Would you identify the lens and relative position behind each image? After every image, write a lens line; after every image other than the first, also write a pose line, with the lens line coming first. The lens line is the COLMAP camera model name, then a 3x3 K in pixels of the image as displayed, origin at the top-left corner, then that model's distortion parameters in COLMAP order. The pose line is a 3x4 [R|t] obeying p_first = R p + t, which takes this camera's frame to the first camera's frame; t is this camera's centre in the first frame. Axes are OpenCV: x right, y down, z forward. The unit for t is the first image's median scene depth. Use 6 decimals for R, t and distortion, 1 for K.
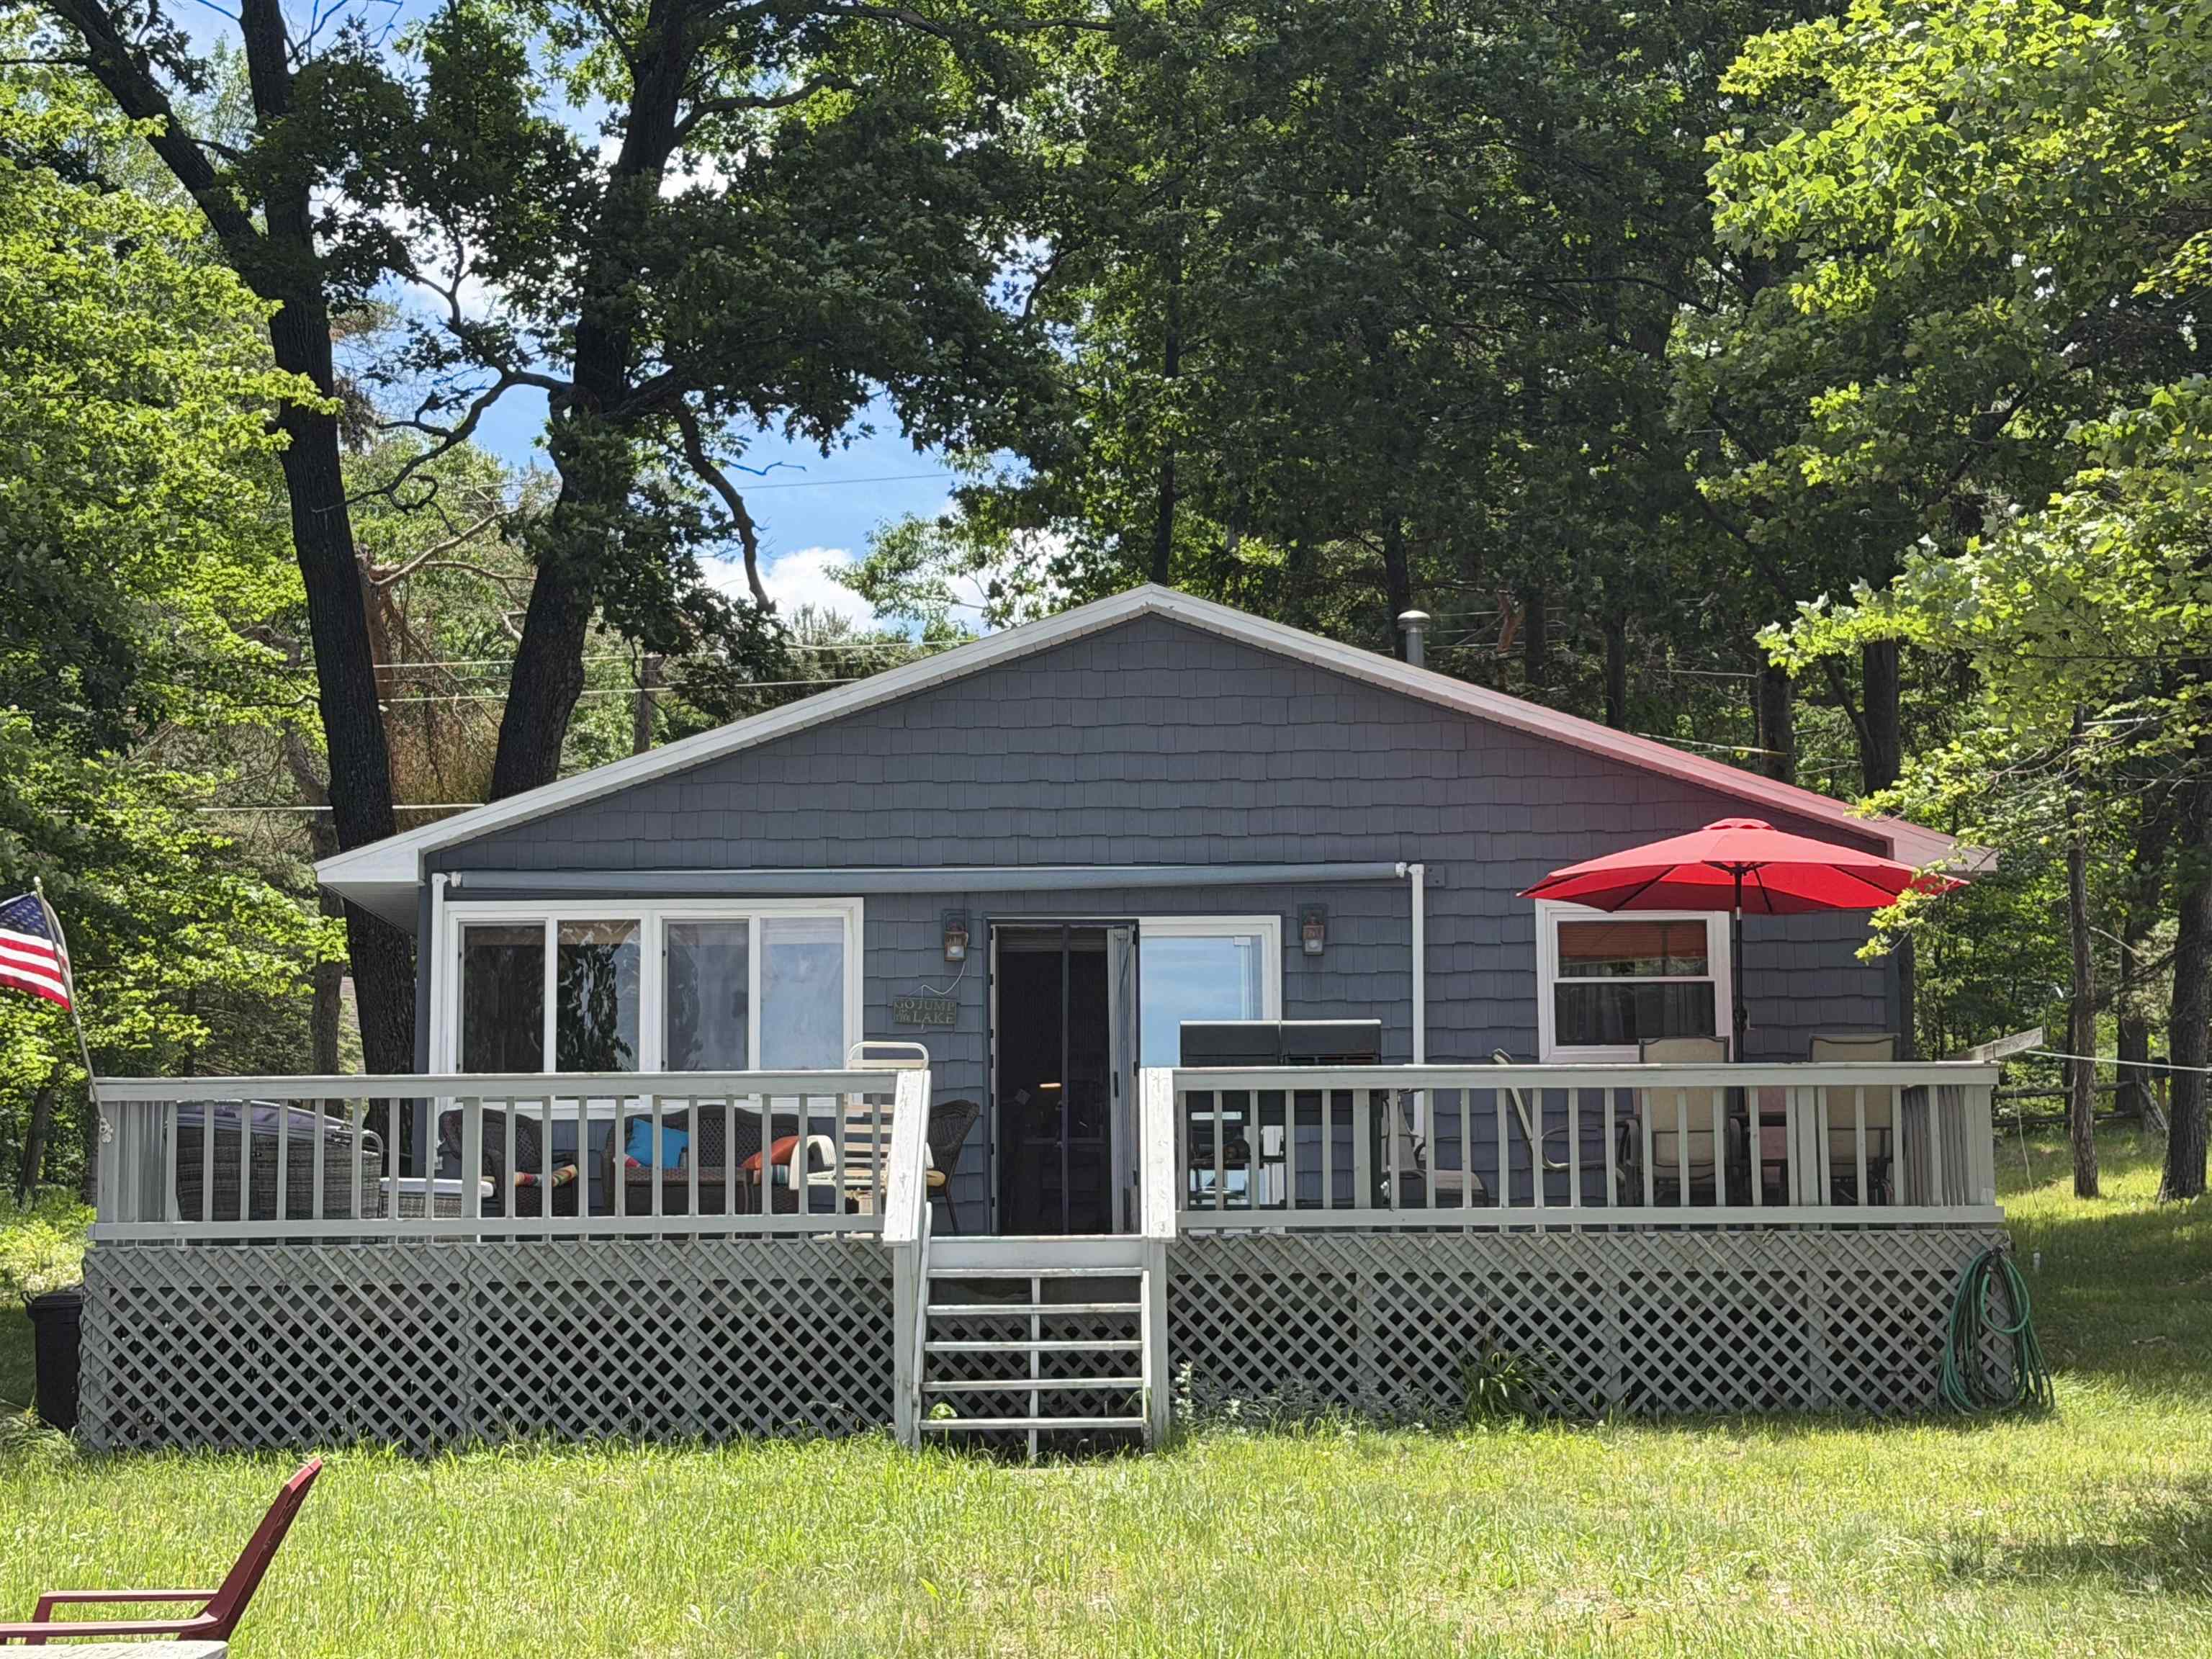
lens RADIAL K [[3901.5, 0, 1106.0], [0, 3901.5, 829.5], [0, 0, 1]] dist [0.002040, -0.090037]
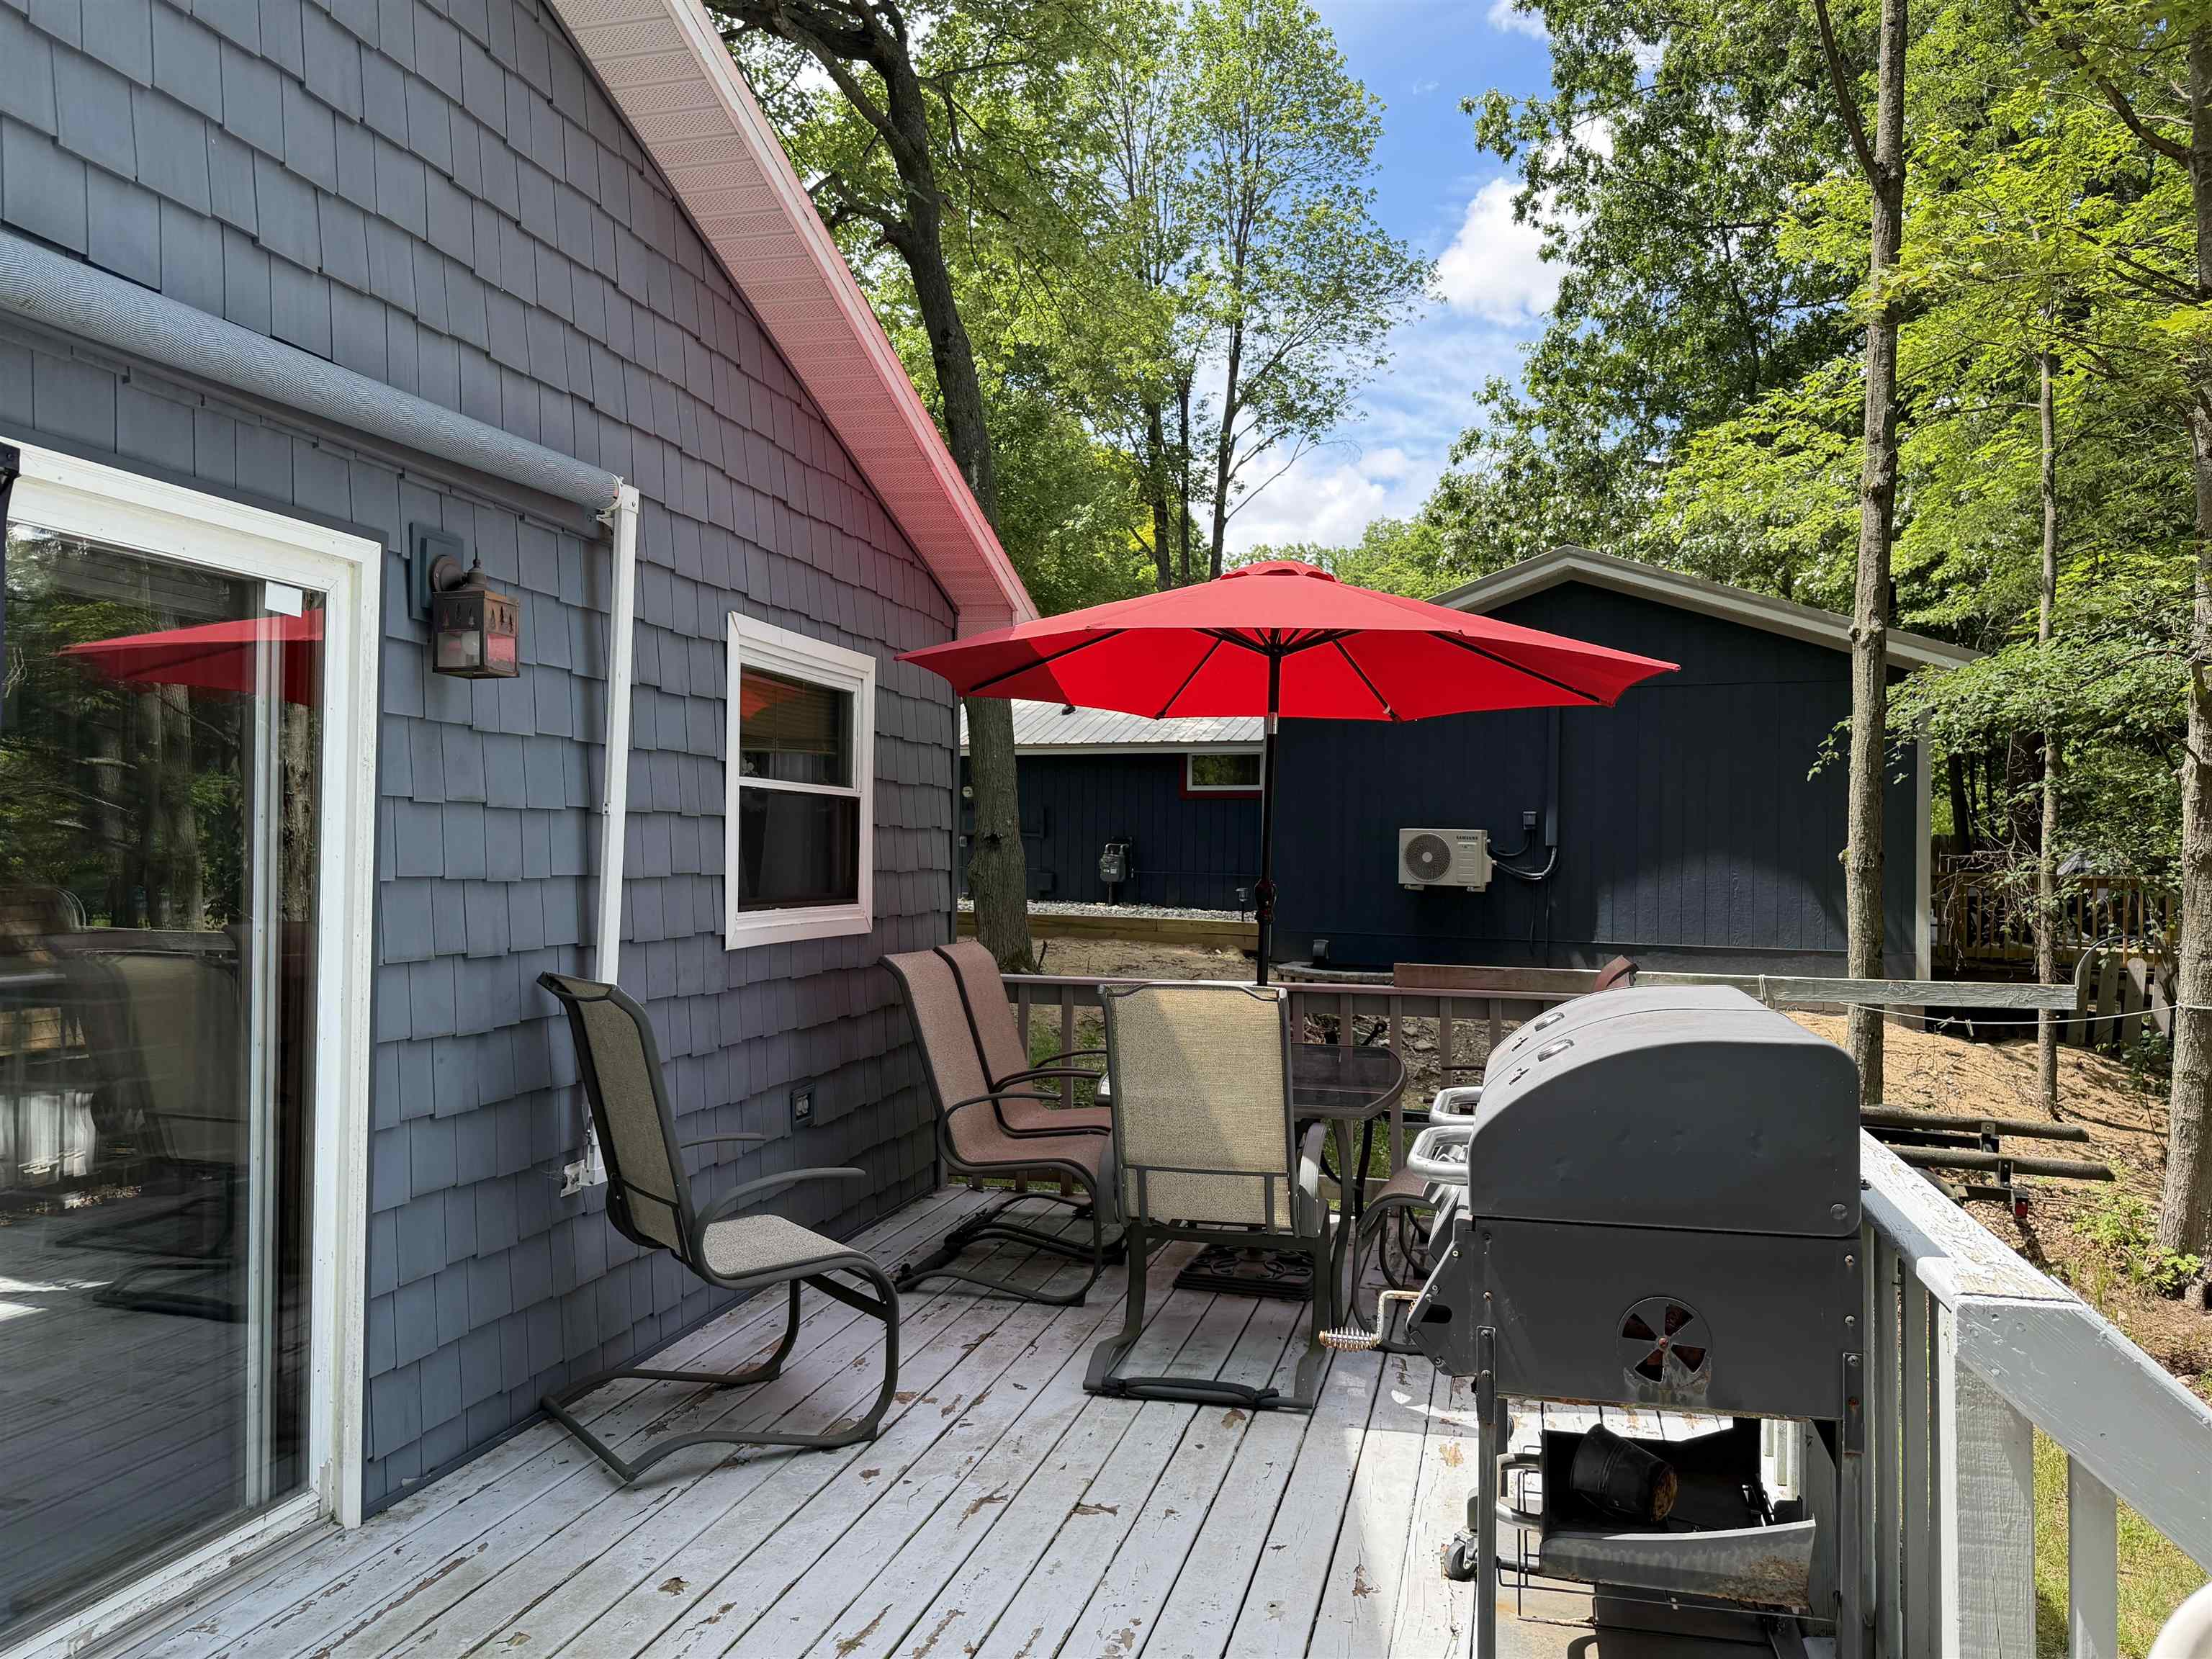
lens RADIAL K [[1663.1, 0, 1106.0], [0, 1663.1, 829.5], [0, 0, 1]] dist [-0.006092, -0.003346]
pose [[0.222744, 0.029222, 0.974439, -0.079870], [-0.128115, 0.991759, -0.000456, 0.038692], [-0.966422, -0.124739, 0.224653, 0.901950]]
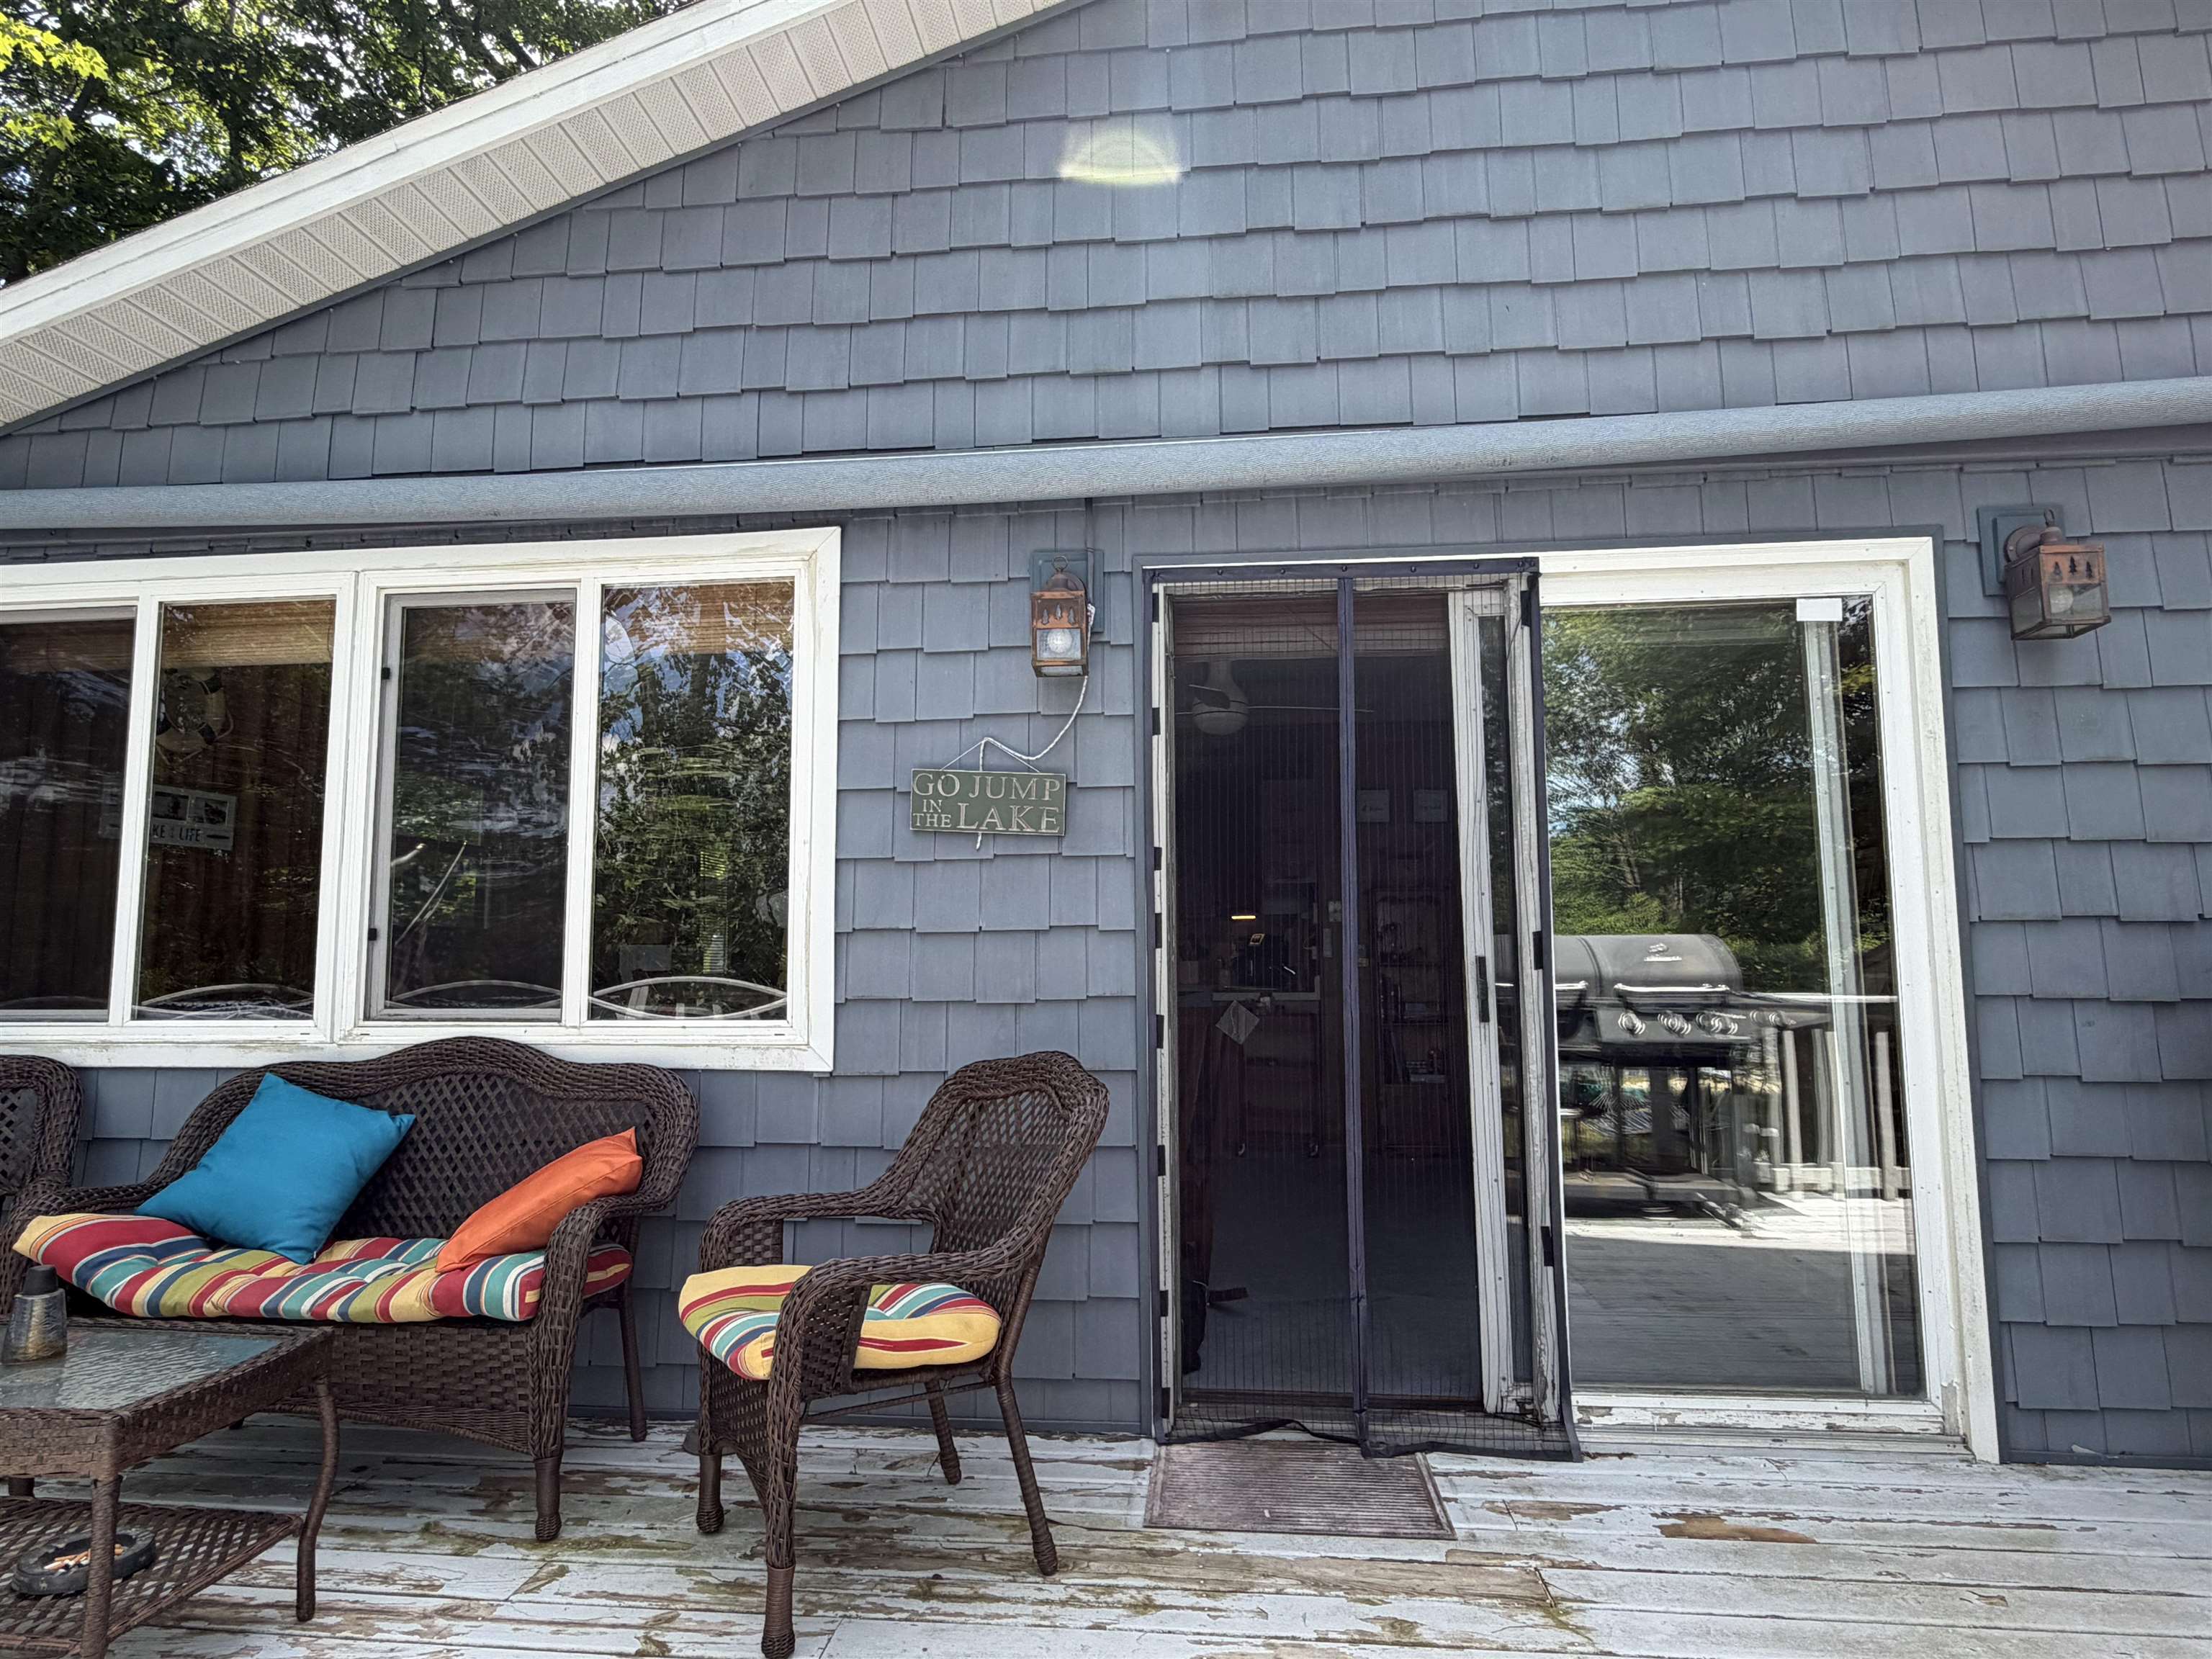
lens RADIAL K [[1230.4, 0, 1095.3], [0, 1230.4, 832.0], [0, 0, 1]] dist [0.000236, 0.000266]
pose [[0.995809, -0.006829, -0.091203, -0.024155], [0.008284, 0.999844, 0.015584, 0.047627], [0.091083, -0.016274, 0.995710, 0.873850]]
